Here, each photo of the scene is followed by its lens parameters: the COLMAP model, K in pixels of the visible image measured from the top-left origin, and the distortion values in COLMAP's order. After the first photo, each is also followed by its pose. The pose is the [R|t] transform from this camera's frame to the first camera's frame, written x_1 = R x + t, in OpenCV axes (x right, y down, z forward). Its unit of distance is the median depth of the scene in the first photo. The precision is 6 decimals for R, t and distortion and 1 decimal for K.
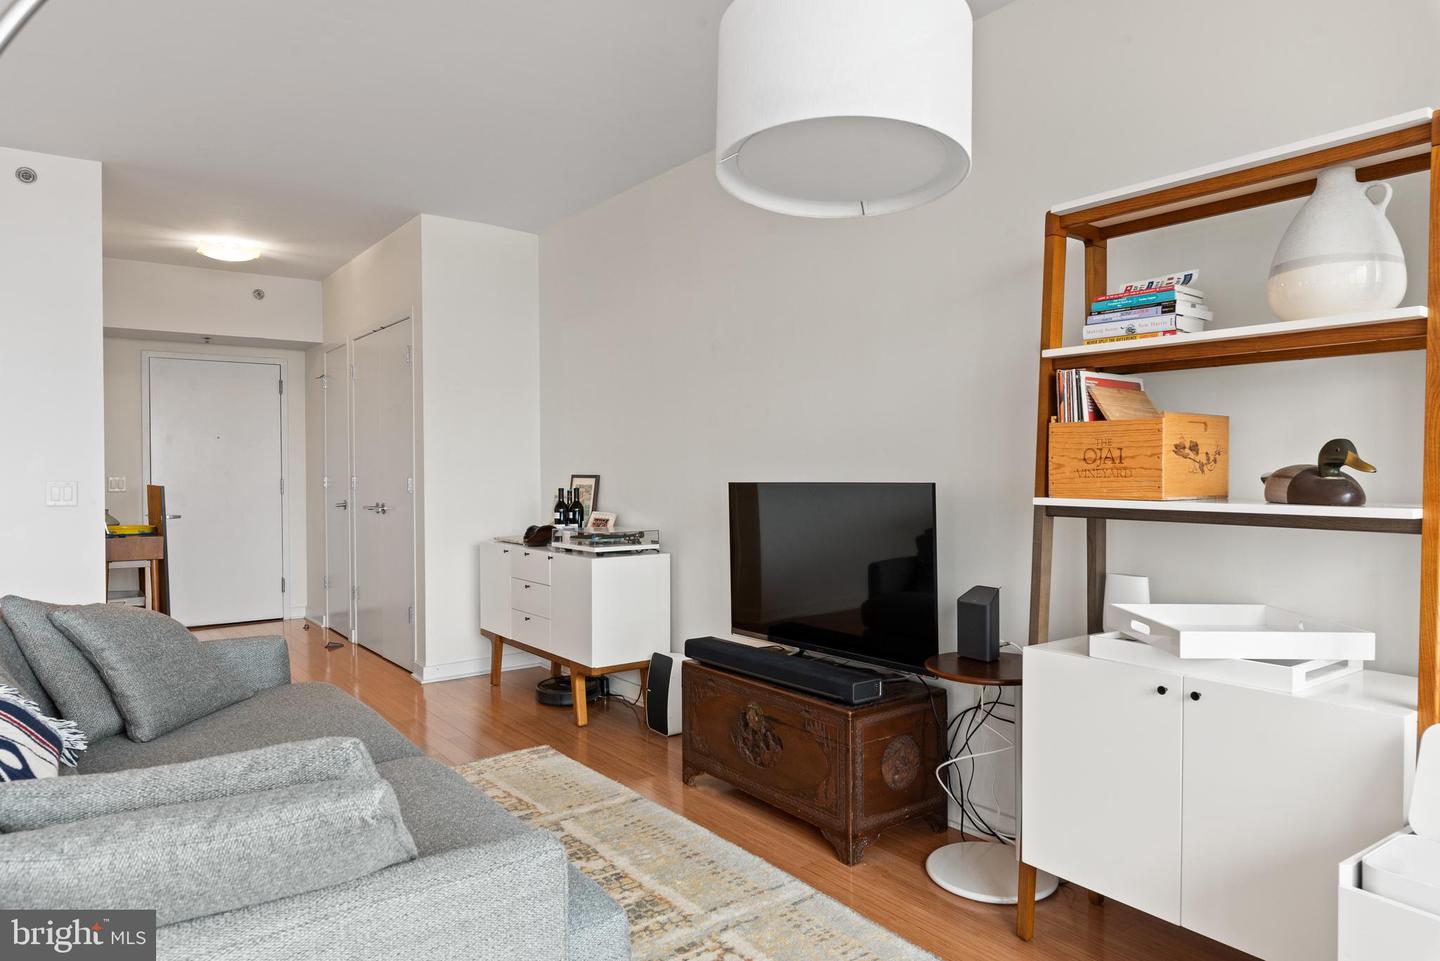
lens RADIAL K [[919.1, 0, 722.2], [0, 919.1, 477.7], [0, 0, 1]] dist [0.001378, 0.001395]
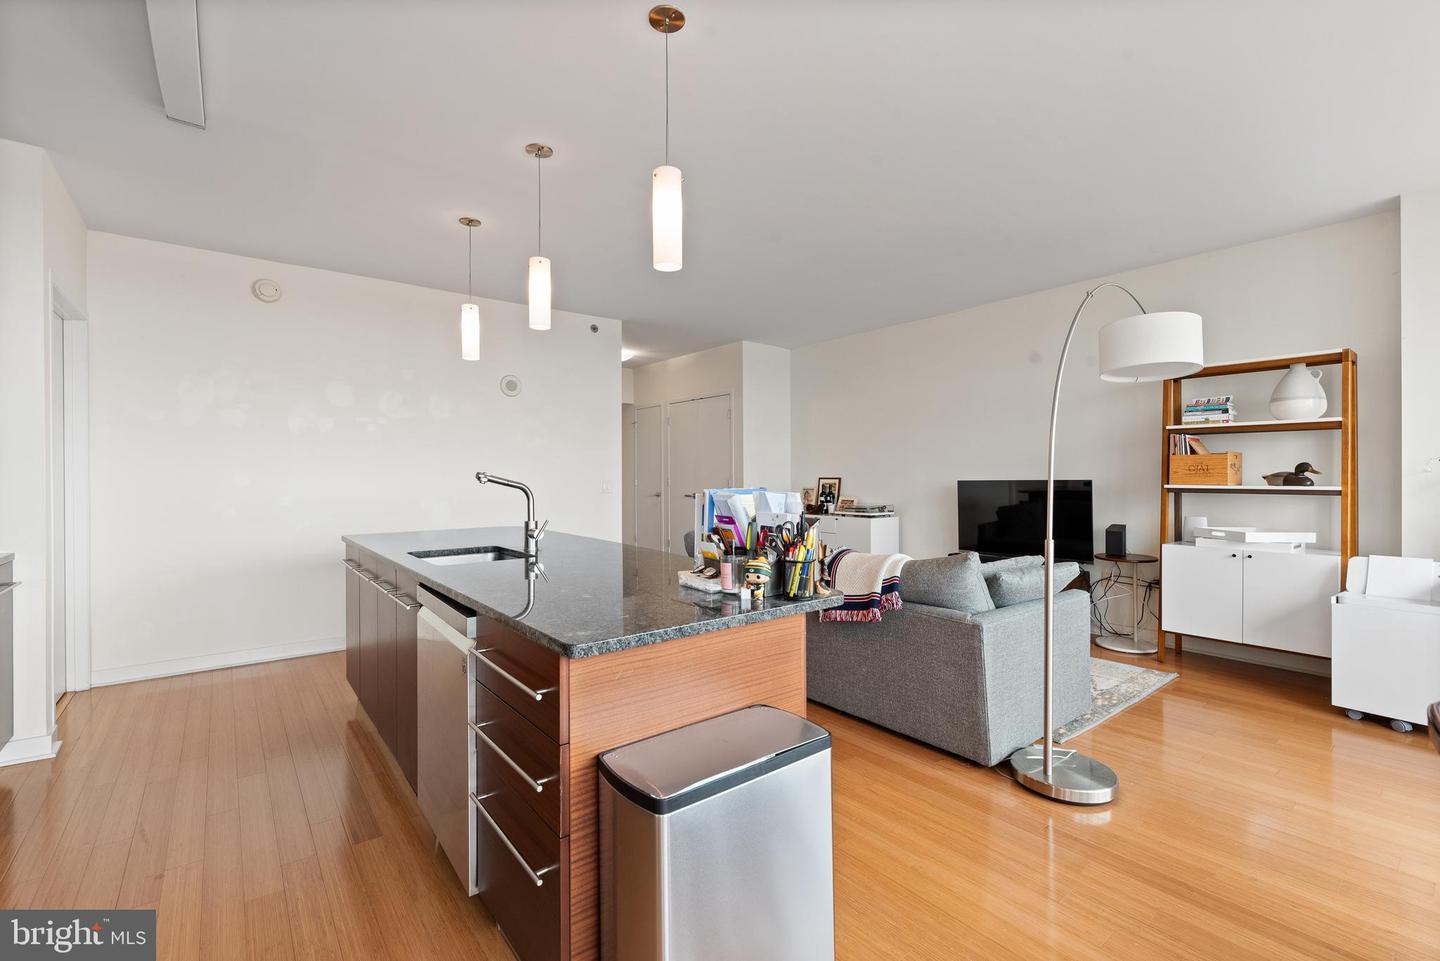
lens RADIAL K [[625.3, 0, 728.6], [0, 625.3, 480.9], [0, 0, 1]] dist [0.002063, -0.000053]
pose [[0.999450, -0.000296, 0.033171, -0.942783], [0.000353, 0.999998, -0.001709, 0.013646], [-0.033170, 0.001719, 0.999448, -0.695789]]
